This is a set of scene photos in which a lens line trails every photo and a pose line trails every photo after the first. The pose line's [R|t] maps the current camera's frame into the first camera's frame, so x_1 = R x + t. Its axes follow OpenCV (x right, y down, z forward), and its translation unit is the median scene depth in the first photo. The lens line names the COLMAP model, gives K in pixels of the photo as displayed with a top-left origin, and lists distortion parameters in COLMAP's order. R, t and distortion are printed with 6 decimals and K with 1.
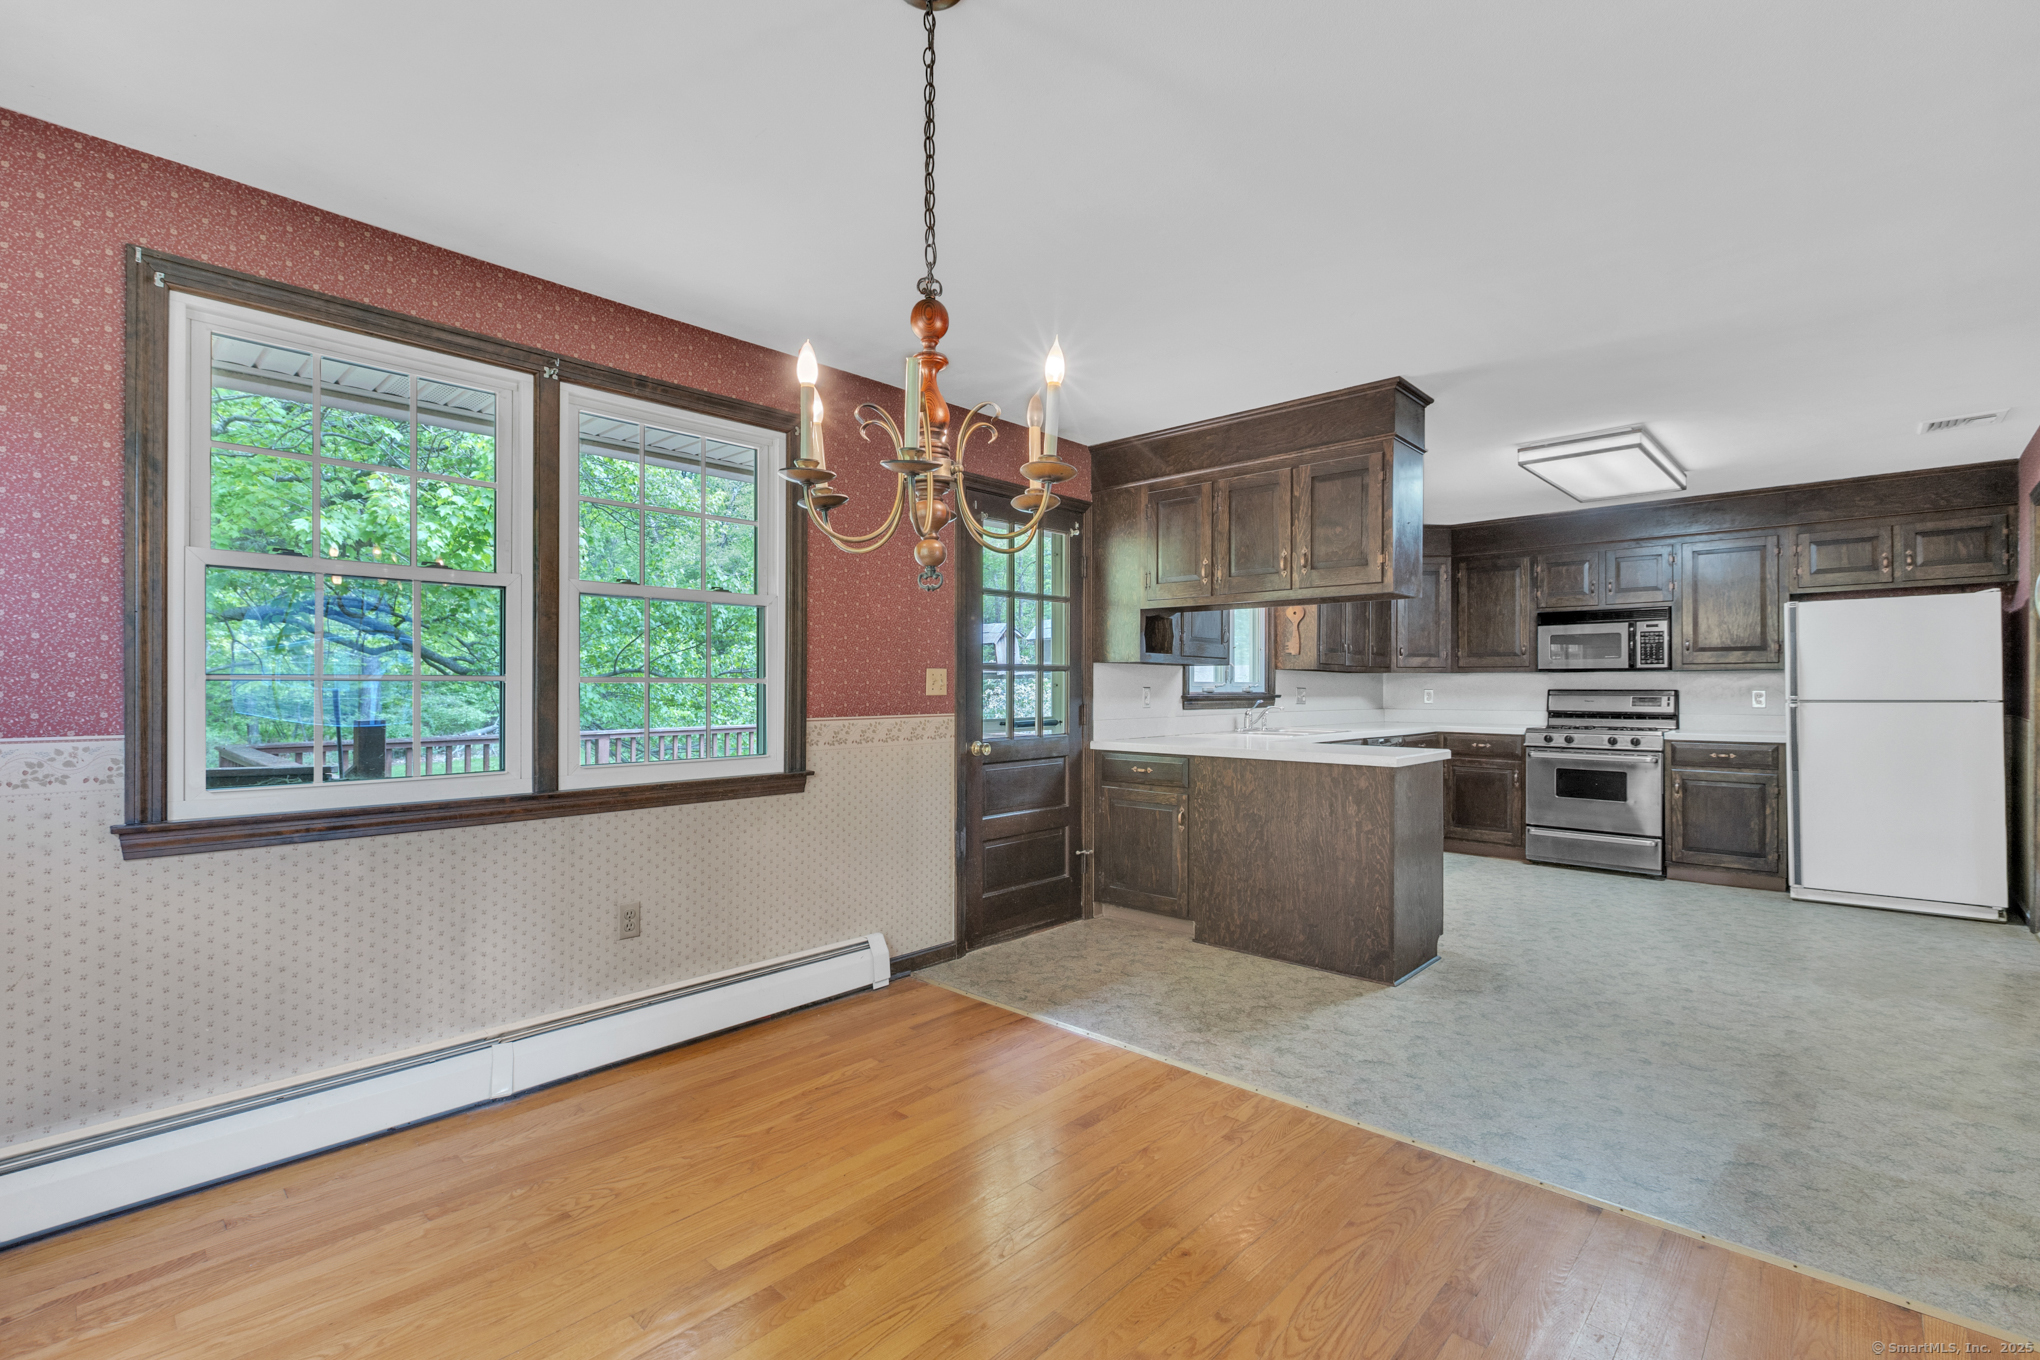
lens RADIAL K [[908.8, 0, 1019.6], [0, 908.8, 684.5], [0, 0, 1]] dist [0.002931, -0.000805]
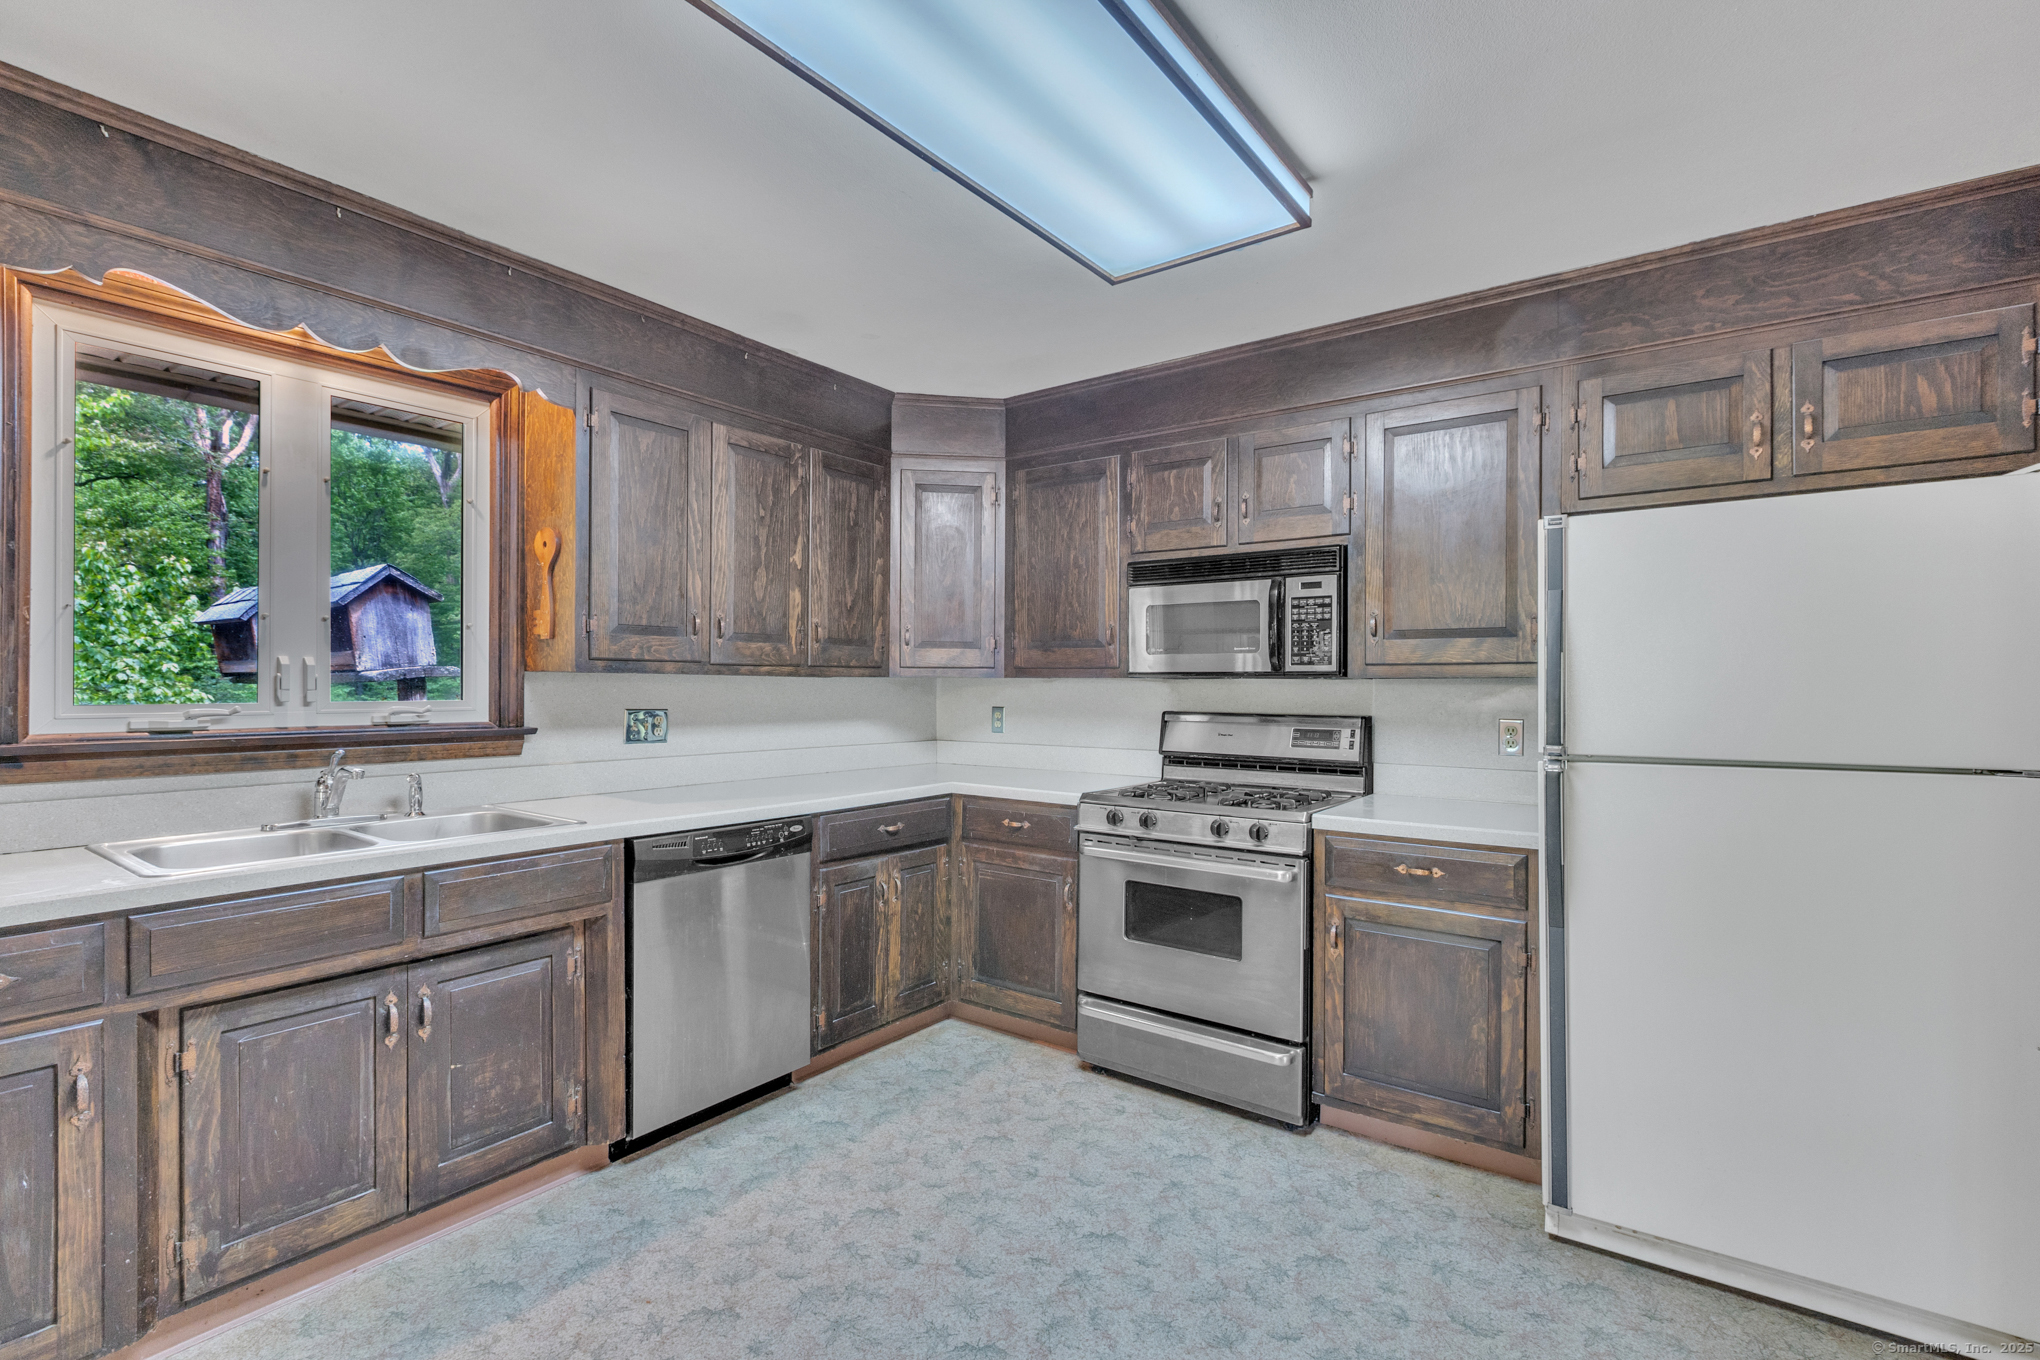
lens RADIAL K [[919.5, 0, 1021.5], [0, 919.5, 689.3], [0, 0, 1]] dist [-0.003582, 0.000962]
pose [[0.992740, 0.002138, 0.120258, 0.616582], [-0.003635, 0.999919, 0.012225, -0.018702], [-0.120222, -0.012573, 0.992667, 0.679039]]
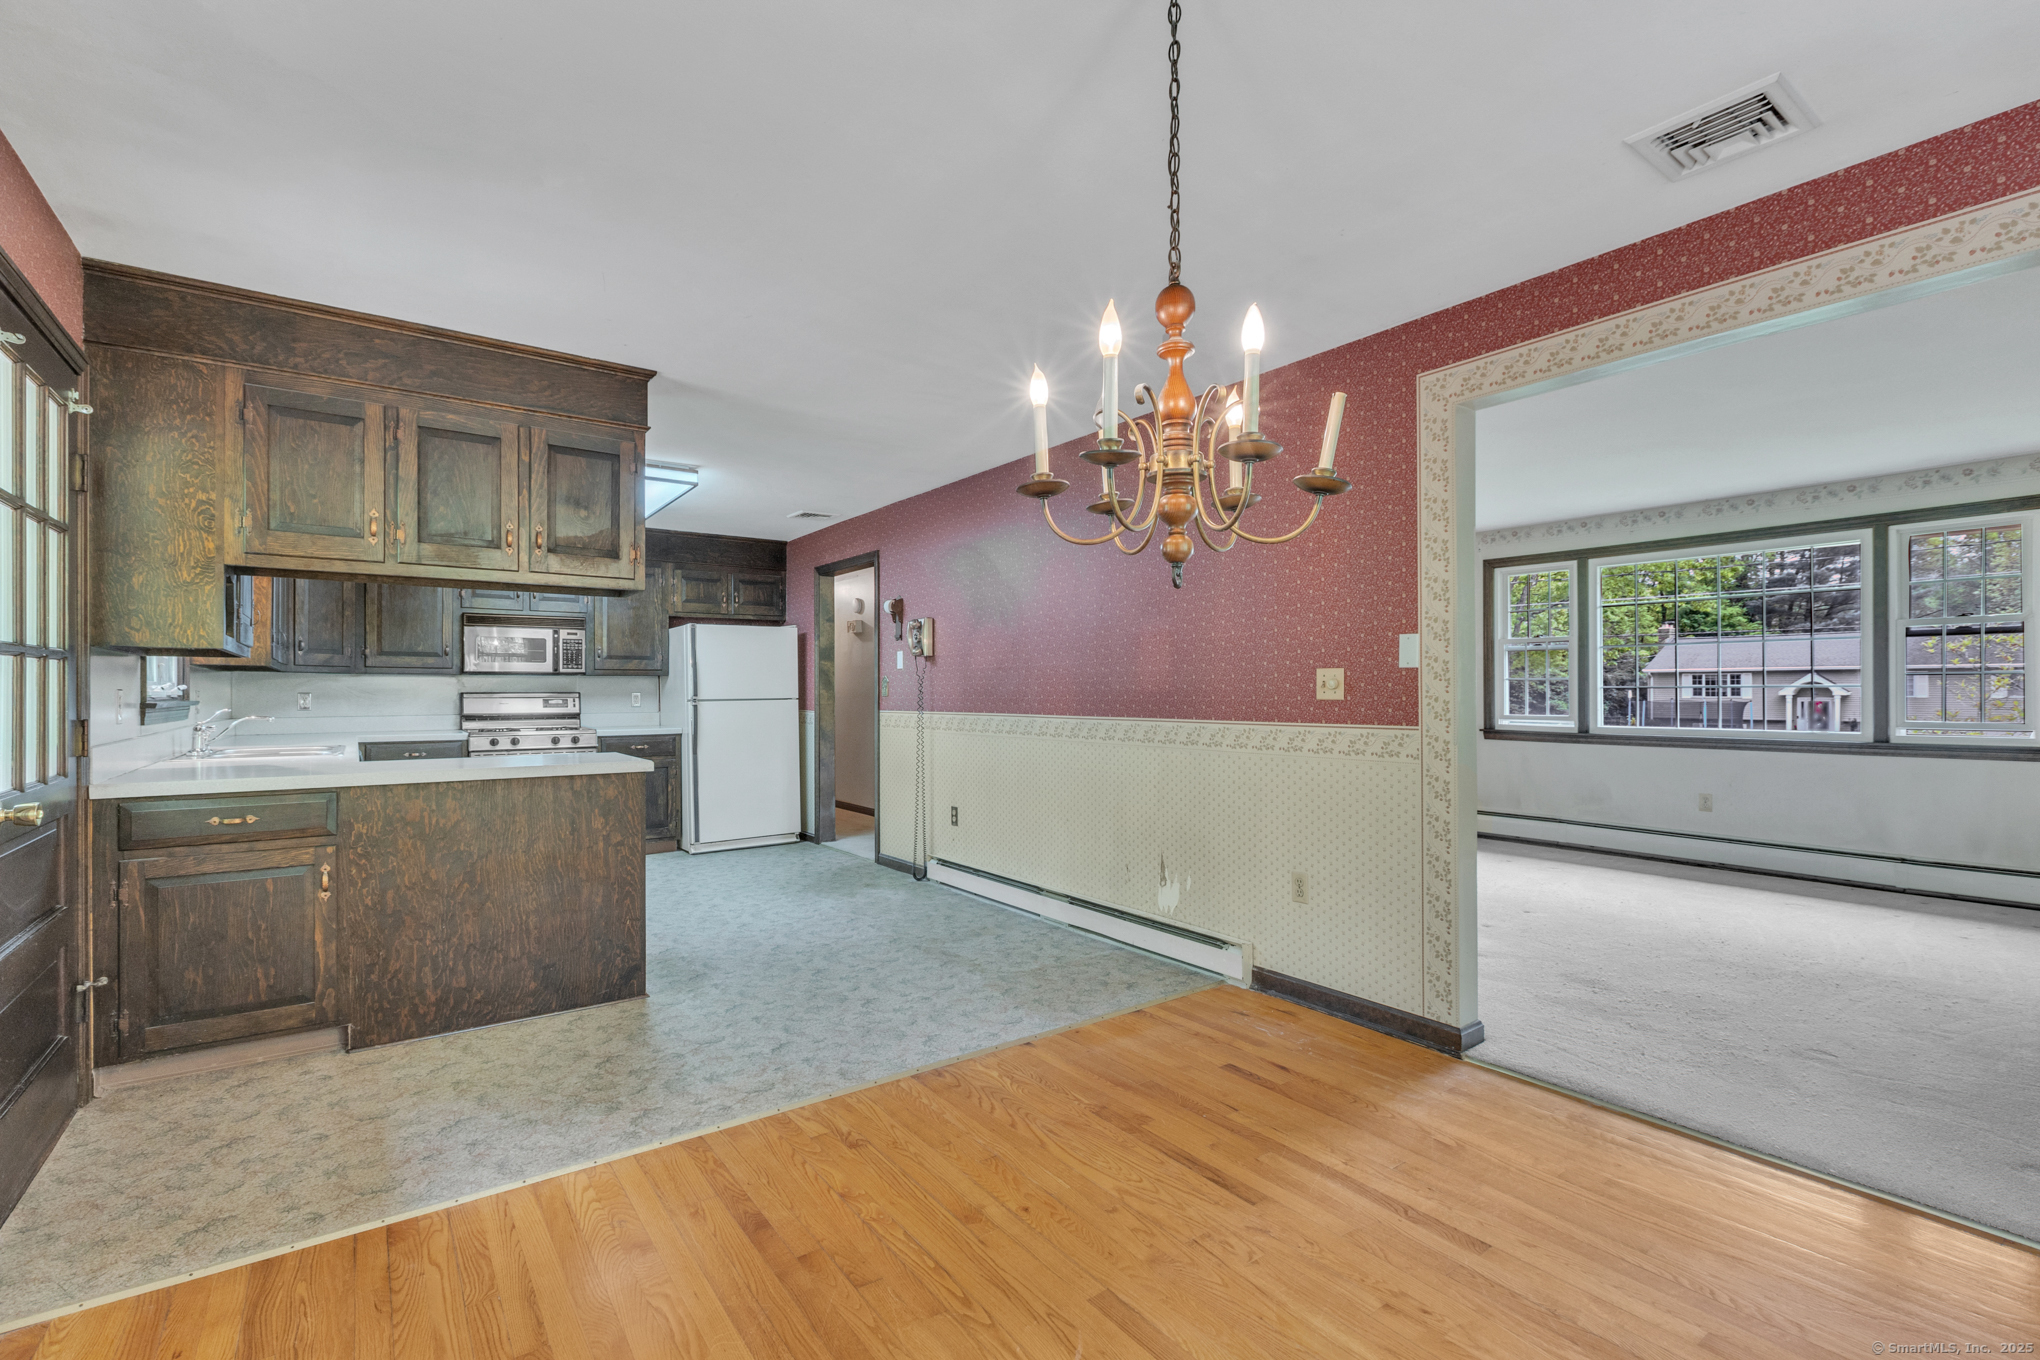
lens RADIAL K [[913.1, 0, 1021.6], [0, 913.1, 689.6], [0, 0, 1]] dist [0.000393, -0.000441]
pose [[0.190342, 0.000610, 0.981718, -0.364238], [-0.001969, 0.999998, -0.000239, 0.002325], [-0.981716, -0.001888, 0.190342, 0.327172]]
